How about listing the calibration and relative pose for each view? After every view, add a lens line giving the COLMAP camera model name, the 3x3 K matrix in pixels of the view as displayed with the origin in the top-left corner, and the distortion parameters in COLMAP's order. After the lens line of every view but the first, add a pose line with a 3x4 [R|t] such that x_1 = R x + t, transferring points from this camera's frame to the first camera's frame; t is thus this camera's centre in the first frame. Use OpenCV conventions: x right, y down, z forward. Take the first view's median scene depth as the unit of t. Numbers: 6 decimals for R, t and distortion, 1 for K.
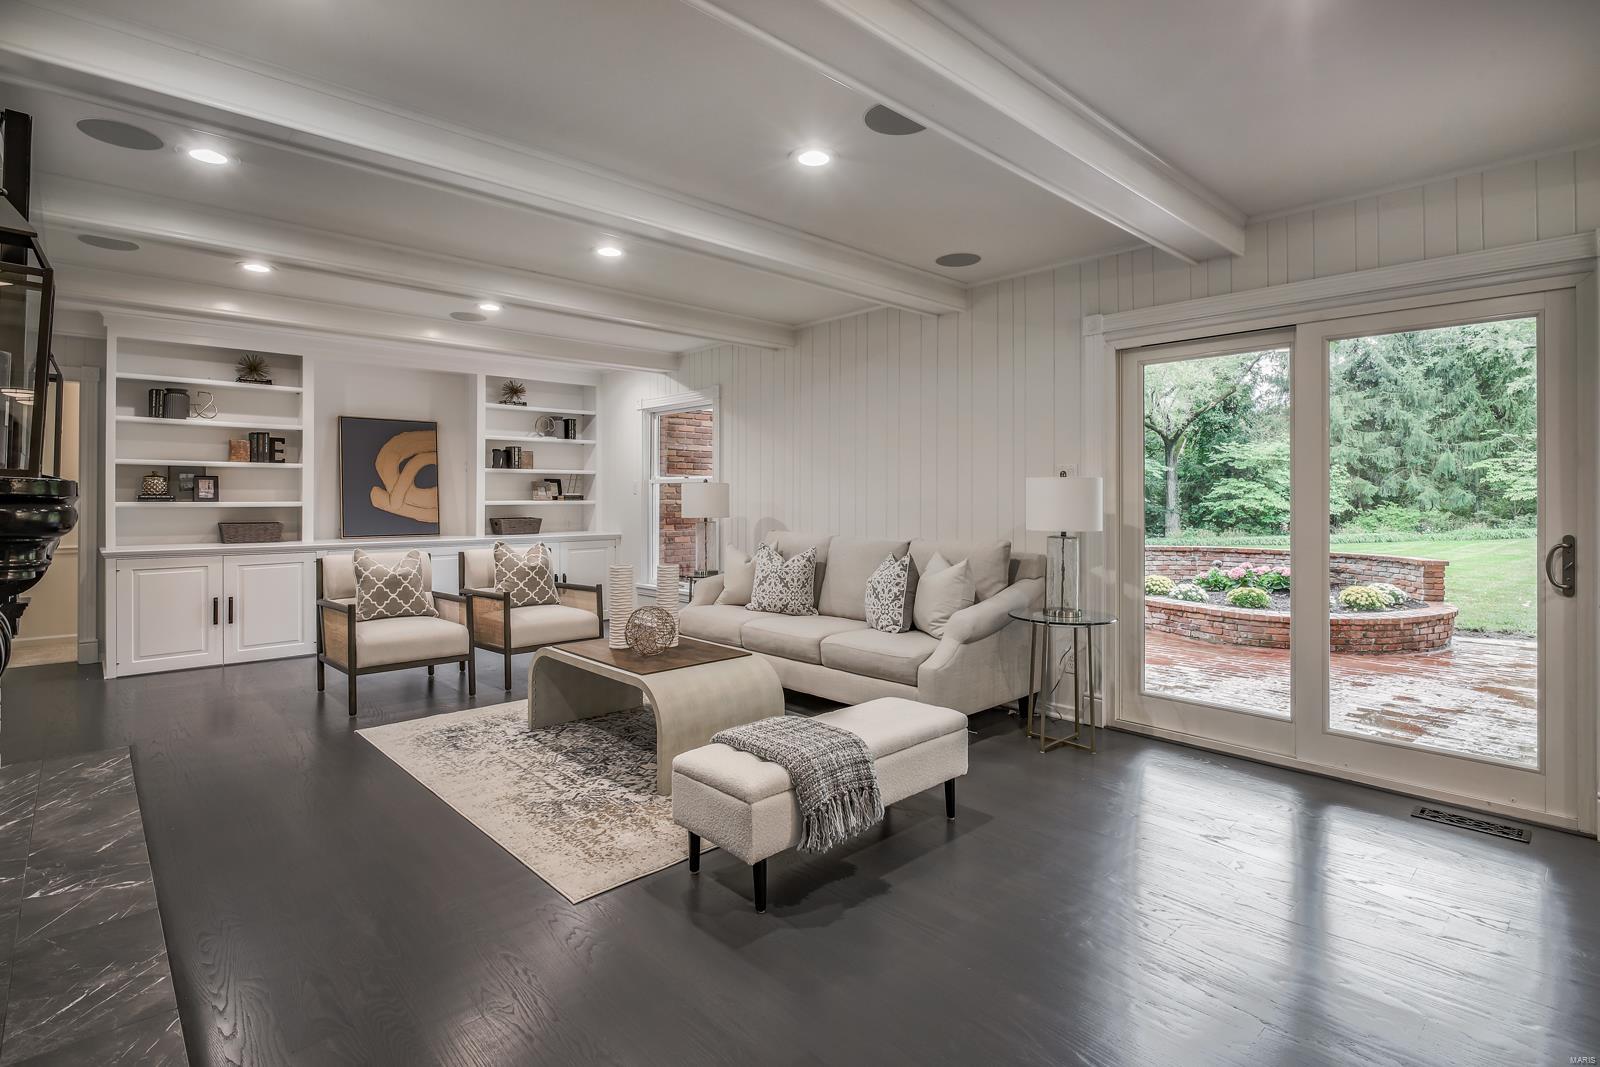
lens RADIAL K [[783.4, 0, 804.8], [0, 783.4, 503.0], [0, 0, 1]] dist [-0.019442, 0.000126]
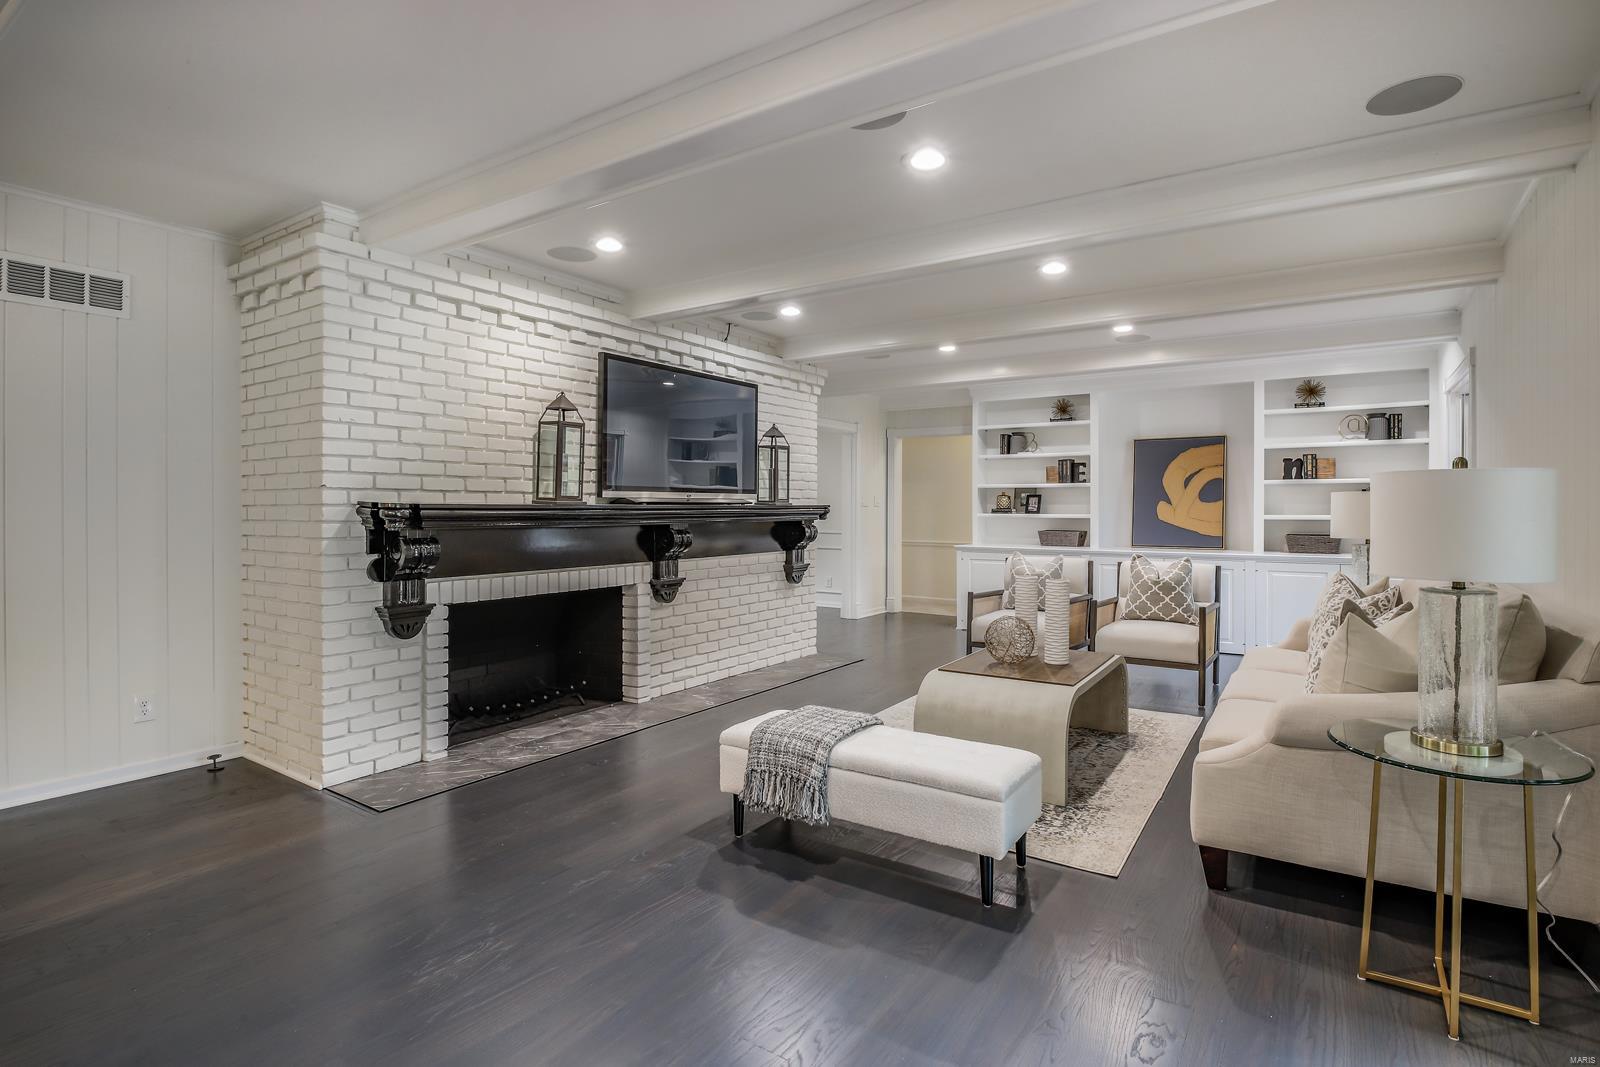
lens RADIAL K [[783.4, 0, 804.8], [0, 783.4, 503.0], [0, 0, 1]] dist [-0.019442, 0.000126]
pose [[0.219417, -0.008850, -0.975591, 0.434123], [-0.008489, 0.999904, -0.010980, -0.002204], [0.975594, 0.010691, 0.219321, 0.292595]]
